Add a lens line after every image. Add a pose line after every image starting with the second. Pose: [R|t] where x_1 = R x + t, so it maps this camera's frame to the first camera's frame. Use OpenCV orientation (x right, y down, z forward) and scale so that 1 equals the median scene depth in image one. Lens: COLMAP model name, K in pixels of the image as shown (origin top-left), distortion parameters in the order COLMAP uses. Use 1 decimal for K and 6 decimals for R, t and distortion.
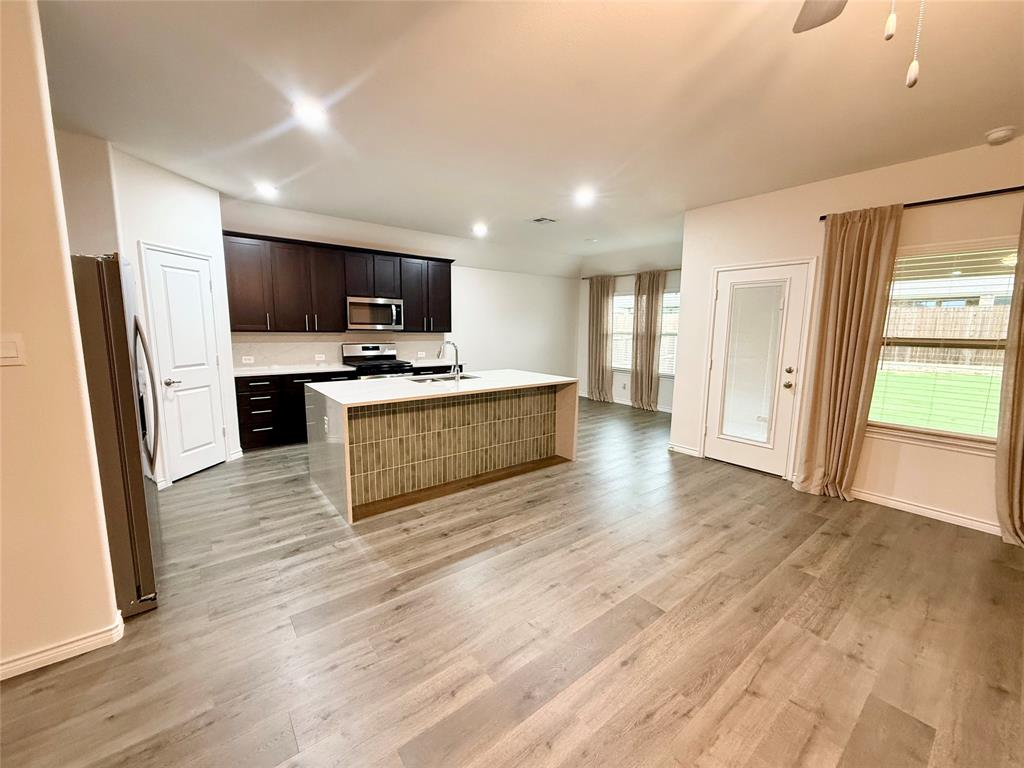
lens RADIAL K [[406.8, 0, 508.7], [0, 406.8, 383.8], [0, 0, 1]] dist [0.000012, 0.000143]
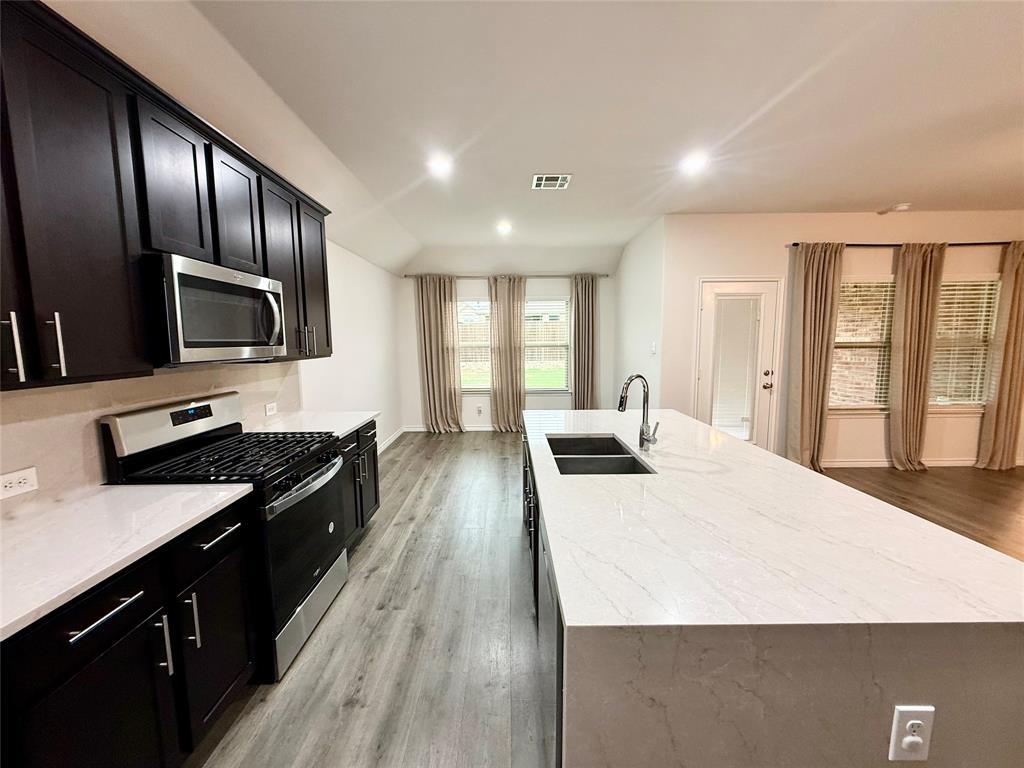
lens RADIAL K [[406.8, 0, 508.7], [0, 406.8, 383.8], [0, 0, 1]] dist [0.000012, 0.000143]
pose [[0.612971, -0.106091, 0.782950, -0.632020], [0.126741, 0.991315, 0.035100, -0.130623], [-0.779874, 0.077716, 0.621093, 0.824981]]
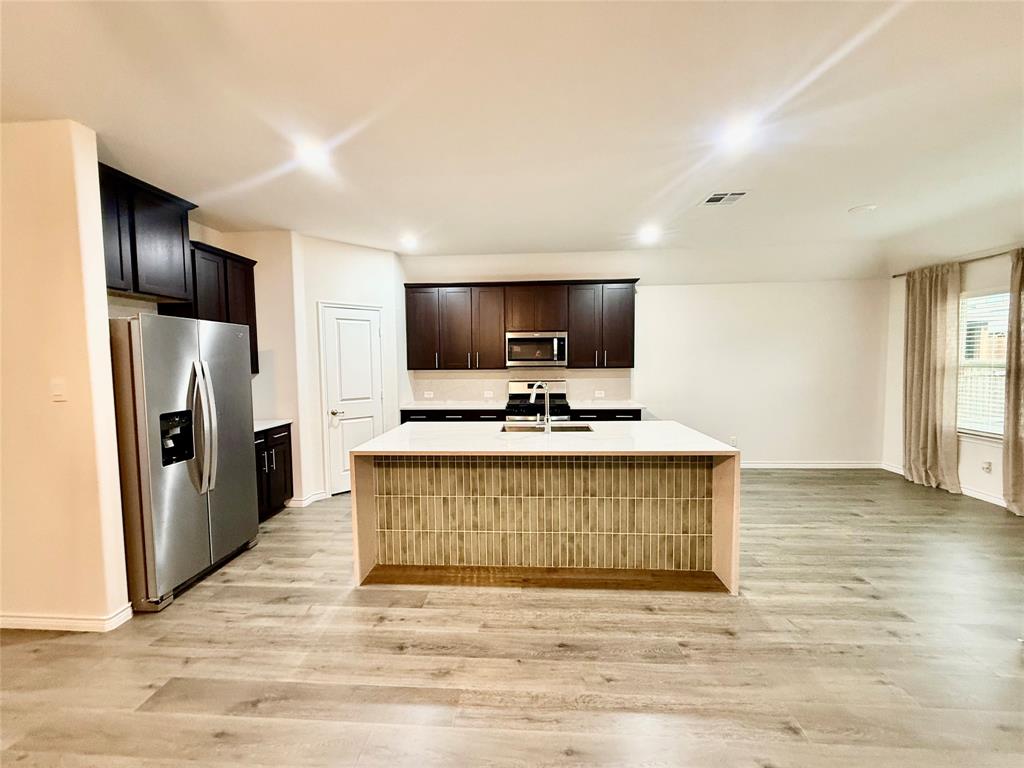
lens RADIAL K [[406.8, 0, 508.7], [0, 406.8, 383.8], [0, 0, 1]] dist [0.000012, 0.000143]
pose [[0.746199, 0.017364, -0.665497, 0.329495], [-0.071512, 0.995966, -0.054197, -0.053904], [0.661871, 0.088033, 0.744430, 0.381866]]
